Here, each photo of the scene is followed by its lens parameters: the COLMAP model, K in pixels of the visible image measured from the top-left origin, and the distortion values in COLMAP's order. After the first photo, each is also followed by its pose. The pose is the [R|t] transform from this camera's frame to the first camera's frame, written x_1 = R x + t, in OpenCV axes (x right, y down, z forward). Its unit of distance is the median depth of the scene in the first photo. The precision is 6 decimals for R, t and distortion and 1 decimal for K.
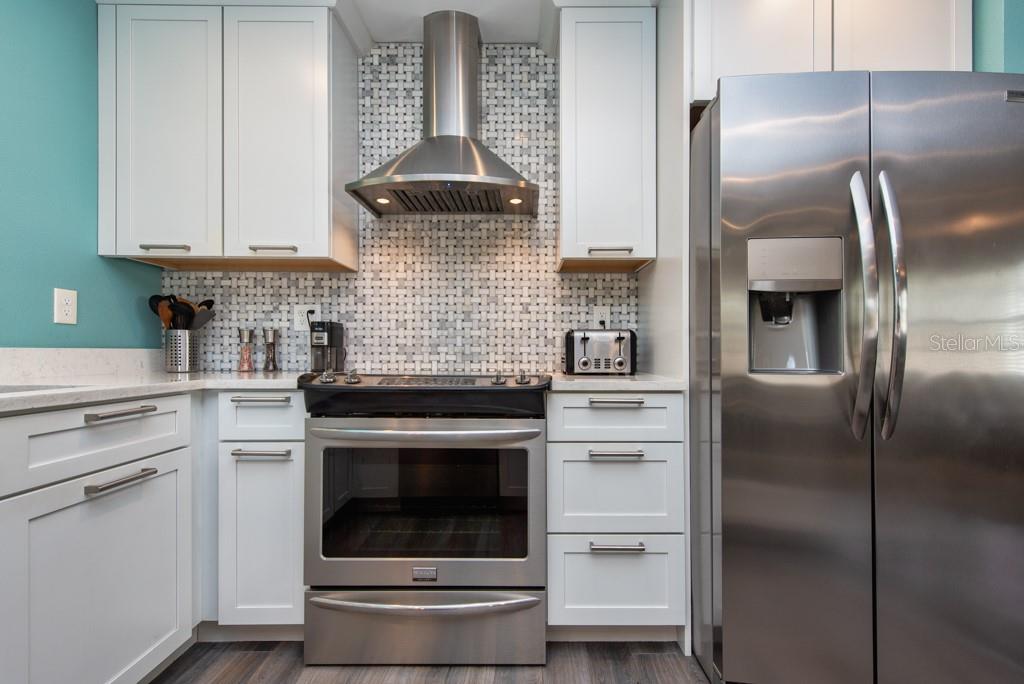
lens RADIAL K [[455.7, 0, 518.5], [0, 455.7, 351.1], [0, 0, 1]] dist [0.014410, -0.000686]
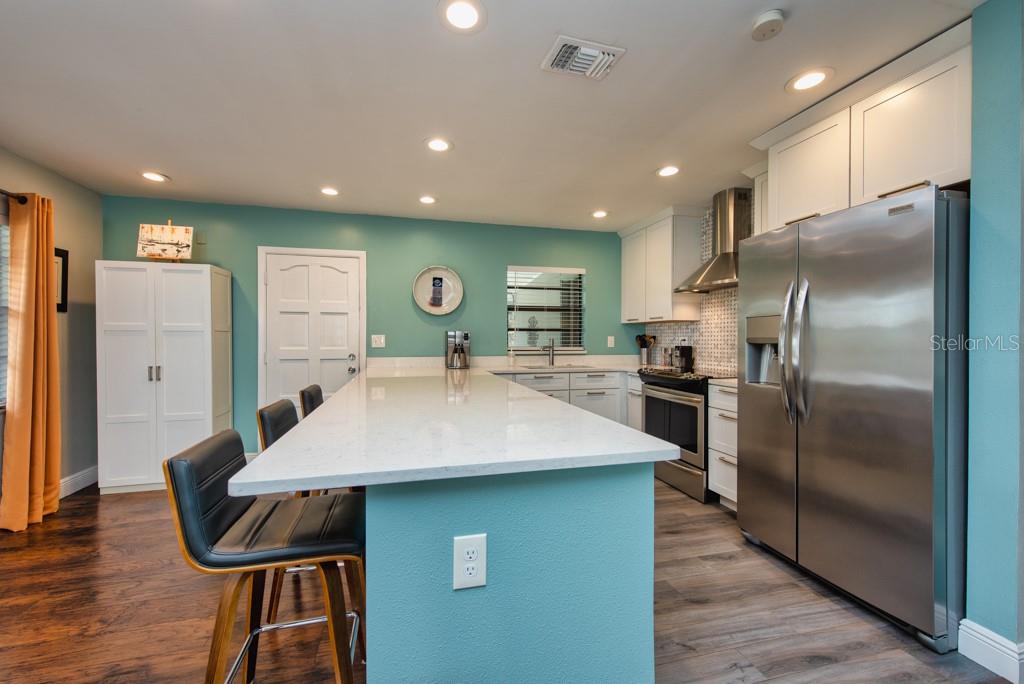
lens RADIAL K [[401.9, 0, 505.7], [0, 401.9, 343.3], [0, 0, 1]] dist [0.016032, -0.003881]
pose [[0.247380, 0.006661, -0.968896, 1.205633], [0.003307, 0.999965, 0.007719, -0.088447], [0.968913, -0.005113, 0.247349, -0.305339]]
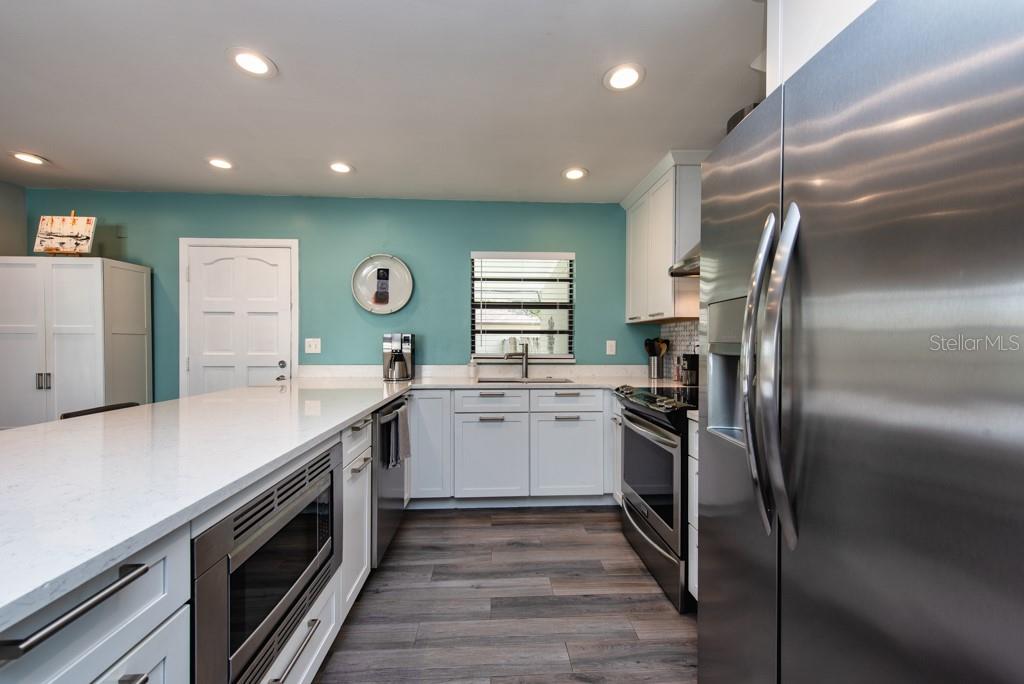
lens RADIAL K [[401.9, 0, 513.8], [0, 401.9, 344.1], [0, 0, 1]] dist [0.016032, -0.003881]
pose [[0.060599, -0.000429, -0.998162, 0.865855], [-0.000275, 1.000000, -0.000446, -0.090881], [0.998162, 0.000302, 0.060599, 0.288808]]
